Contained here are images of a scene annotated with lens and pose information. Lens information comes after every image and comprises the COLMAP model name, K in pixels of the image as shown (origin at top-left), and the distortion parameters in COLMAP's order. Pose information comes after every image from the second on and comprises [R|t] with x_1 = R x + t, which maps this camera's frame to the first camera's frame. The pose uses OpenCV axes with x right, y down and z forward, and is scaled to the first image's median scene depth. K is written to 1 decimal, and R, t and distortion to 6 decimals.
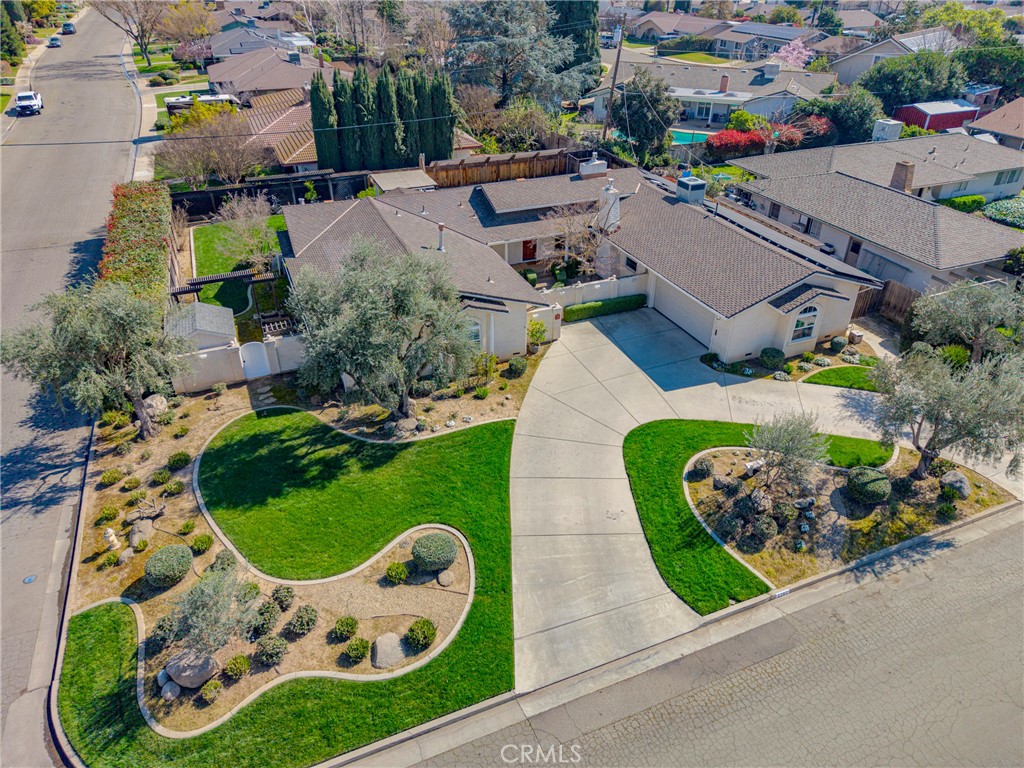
lens RADIAL K [[684.5, 0, 514.6], [0, 684.5, 383.3], [0, 0, 1]] dist [0.020900, -0.015119]
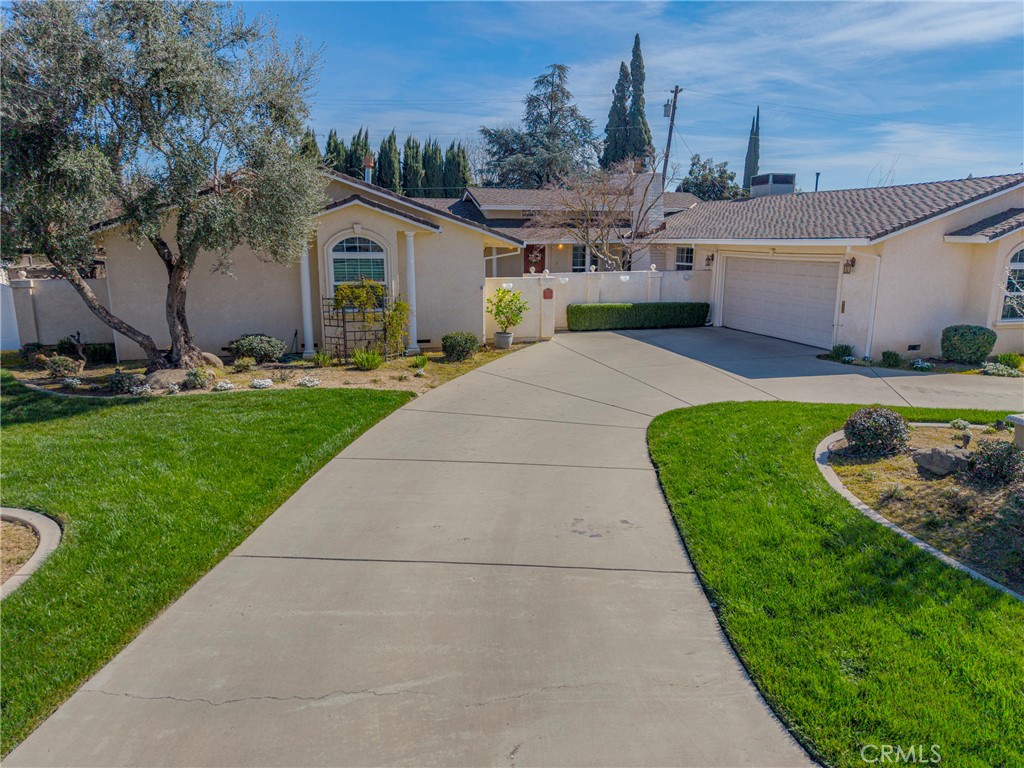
lens RADIAL K [[686.3, 0, 514.2], [0, 686.3, 384.4], [0, 0, 1]] dist [0.006748, -0.000932]
pose [[0.993373, 0.019979, -0.113188, 0.129760], [-0.057720, 0.938310, -0.340944, 0.217863], [0.099393, 0.345218, 0.933245, 0.627362]]
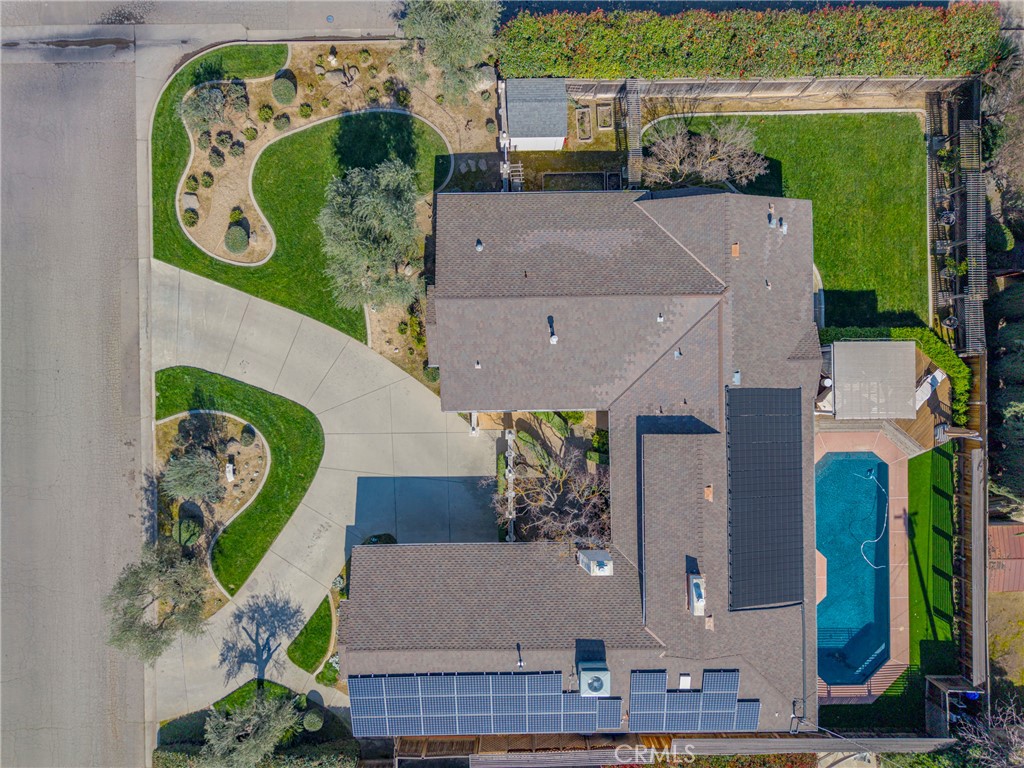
lens RADIAL K [[686.3, 0, 514.2], [0, 686.3, 384.4], [0, 0, 1]] dist [0.006748, -0.000932]
pose [[-0.374499, 0.927212, -0.005268, -0.028674], [-0.504454, -0.198975, 0.840200, -1.270195], [0.777995, 0.317312, 0.542252, 0.596151]]
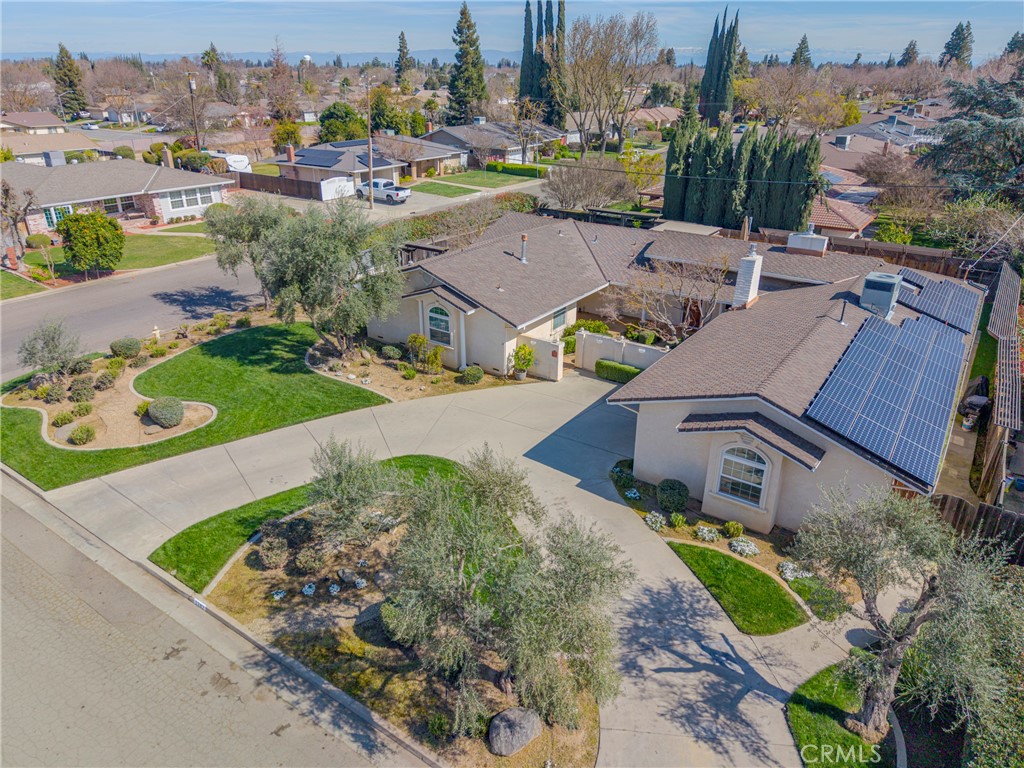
lens RADIAL K [[684.5, 0, 514.6], [0, 684.5, 383.3], [0, 0, 1]] dist [0.020900, -0.015119]
pose [[0.538017, 0.345914, -0.768688, 0.932462], [-0.451275, 0.888428, 0.083944, -0.147124], [0.711962, 0.301726, 0.634092, 0.530330]]
